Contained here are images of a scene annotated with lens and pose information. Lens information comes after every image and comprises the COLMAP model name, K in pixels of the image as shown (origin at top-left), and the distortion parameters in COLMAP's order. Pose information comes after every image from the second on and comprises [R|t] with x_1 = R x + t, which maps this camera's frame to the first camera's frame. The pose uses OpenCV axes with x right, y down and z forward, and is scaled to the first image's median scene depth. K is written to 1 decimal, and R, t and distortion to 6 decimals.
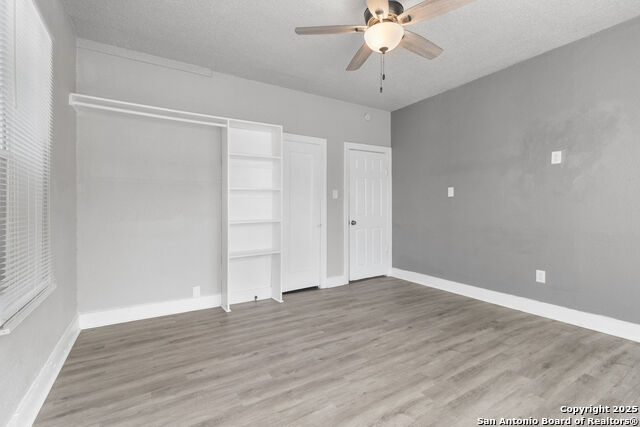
lens RADIAL K [[294.0, 0, 319.7], [0, 294.0, 210.5], [0, 0, 1]] dist [0.009726, 0.000206]
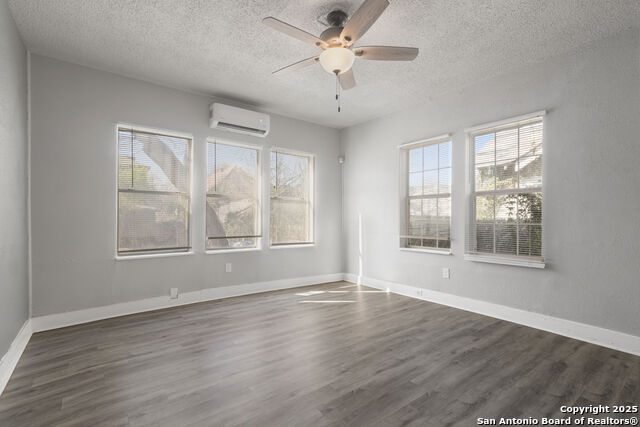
lens RADIAL K [[294.0, 0, 322.7], [0, 294.0, 216.8], [0, 0, 1]] dist [0.009726, 0.000206]
pose [[-0.993789, -0.003708, -0.111217, 0.362681], [-0.003428, 0.999990, -0.002707, -0.007049], [0.111226, -0.002308, -0.993792, 1.929428]]
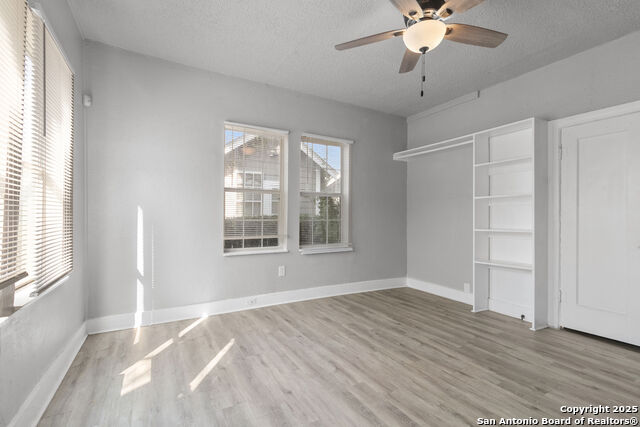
lens RADIAL K [[294.0, 0, 320.0], [0, 294.0, 212.7], [0, 0, 1]] dist [0.009726, 0.000206]
pose [[-0.033225, -0.009207, -0.999405, 1.095392], [-0.008579, 0.999923, -0.008926, -0.008304], [0.999411, 0.008277, -0.033302, 0.649372]]
